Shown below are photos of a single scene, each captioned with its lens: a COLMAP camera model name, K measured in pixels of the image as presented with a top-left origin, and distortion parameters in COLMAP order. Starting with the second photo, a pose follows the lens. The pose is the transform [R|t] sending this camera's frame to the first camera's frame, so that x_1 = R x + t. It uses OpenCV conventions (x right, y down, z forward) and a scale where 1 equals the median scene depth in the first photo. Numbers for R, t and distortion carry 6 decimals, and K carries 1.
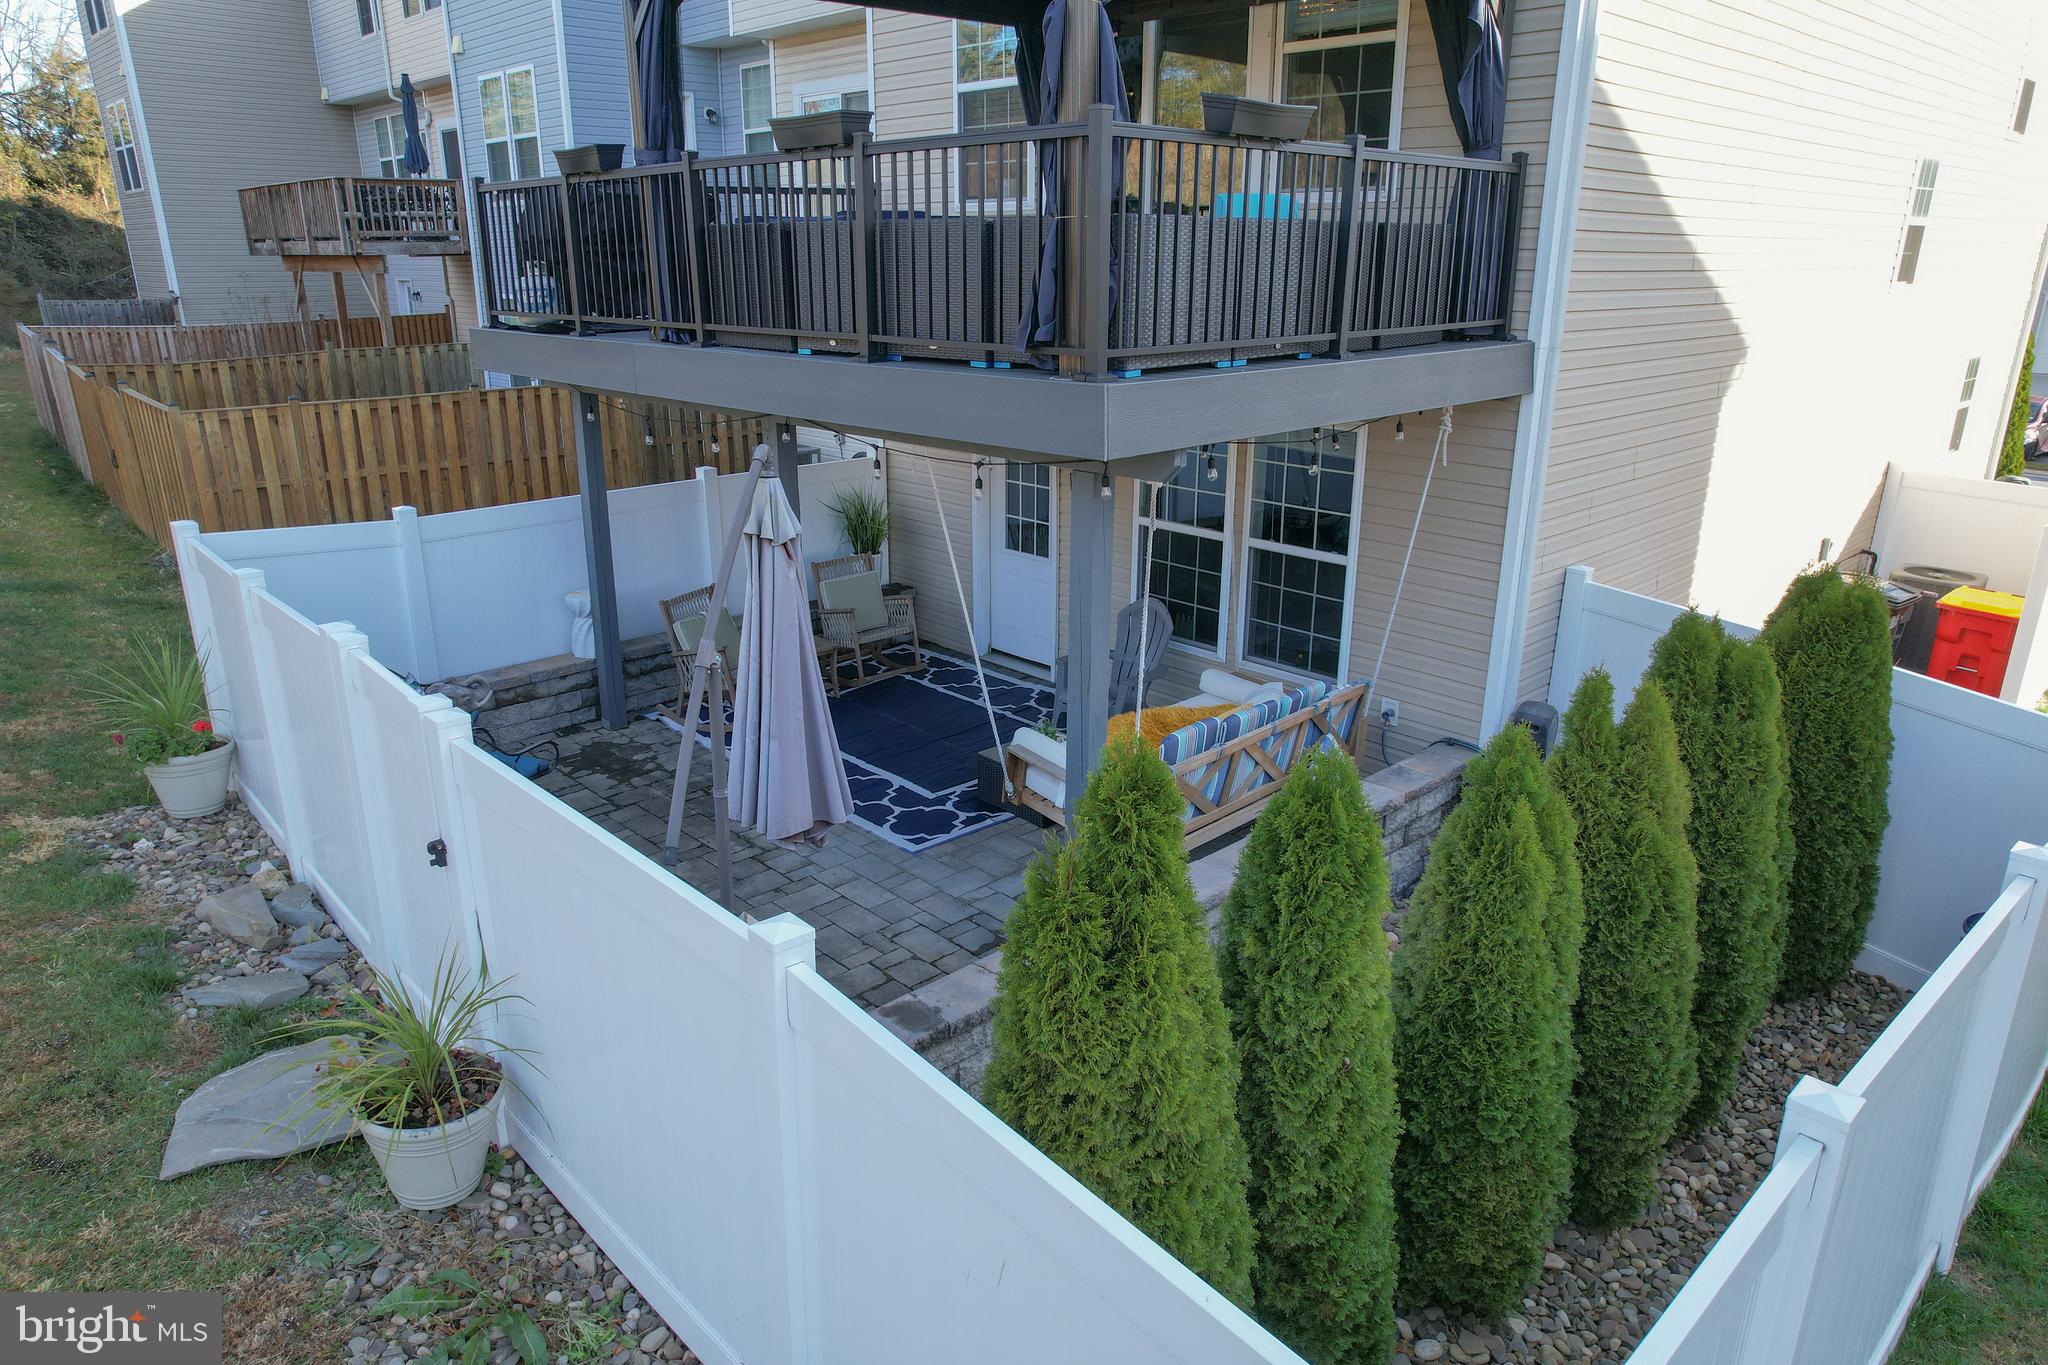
lens RADIAL K [[1296.7, 0, 1024.0], [0, 1296.7, 682.5], [0, 0, 1]] dist [-0.057465, 0.046349]
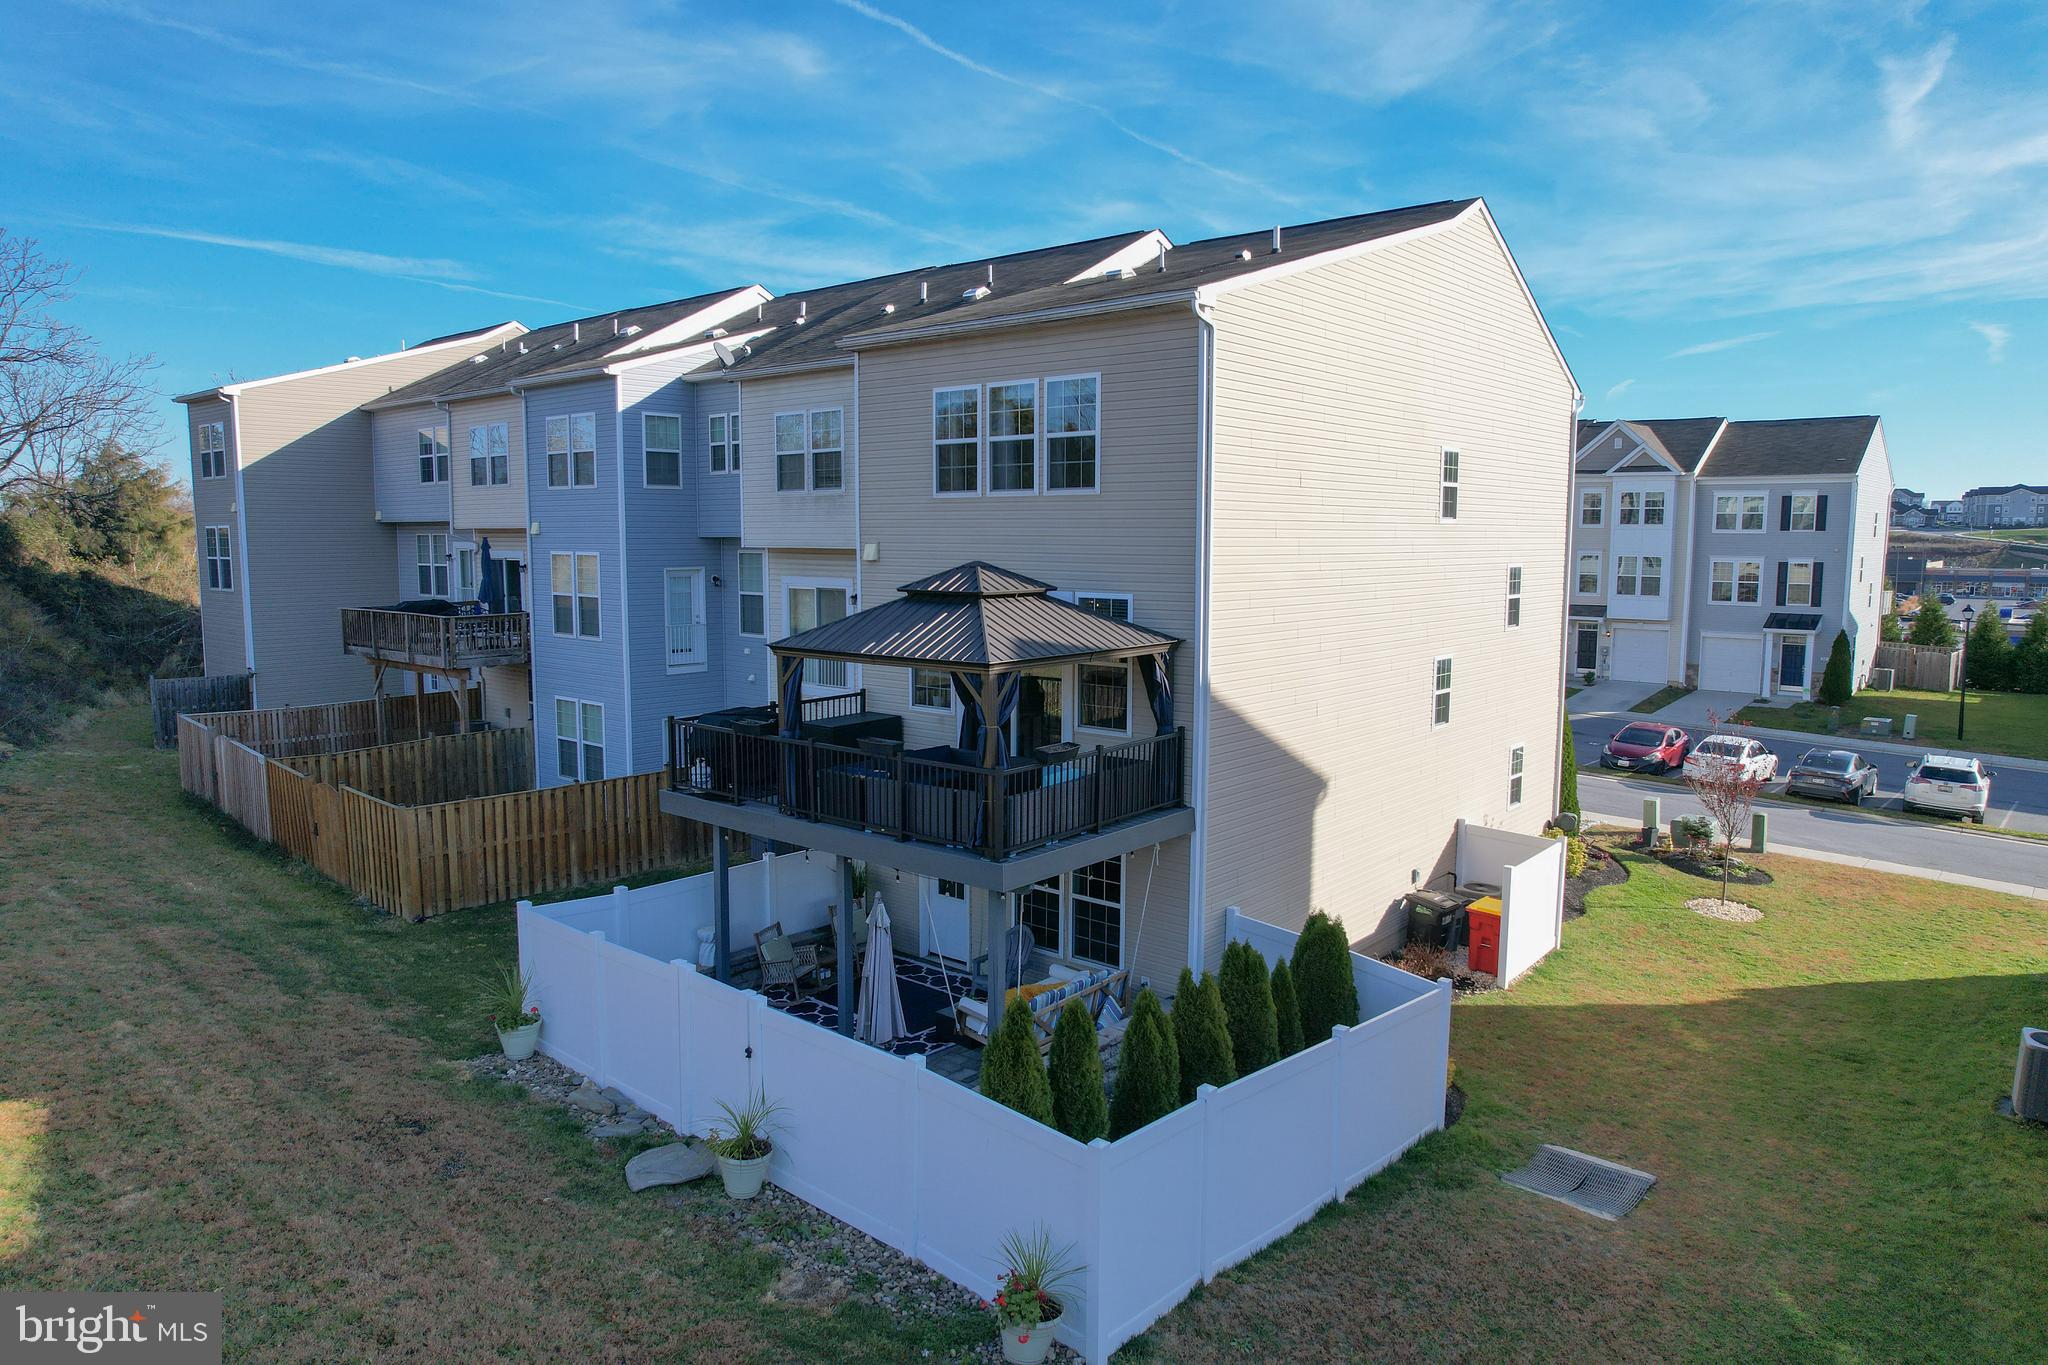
lens RADIAL K [[1296.7, 0, 1024.0], [0, 1296.7, 682.5], [0, 0, 1]] dist [-0.057465, 0.046349]
pose [[0.994870, -0.009158, 0.100750, -0.090602], [0.029896, 0.978031, -0.206306, -0.023977], [-0.096647, 0.208260, 0.973287, -0.954868]]
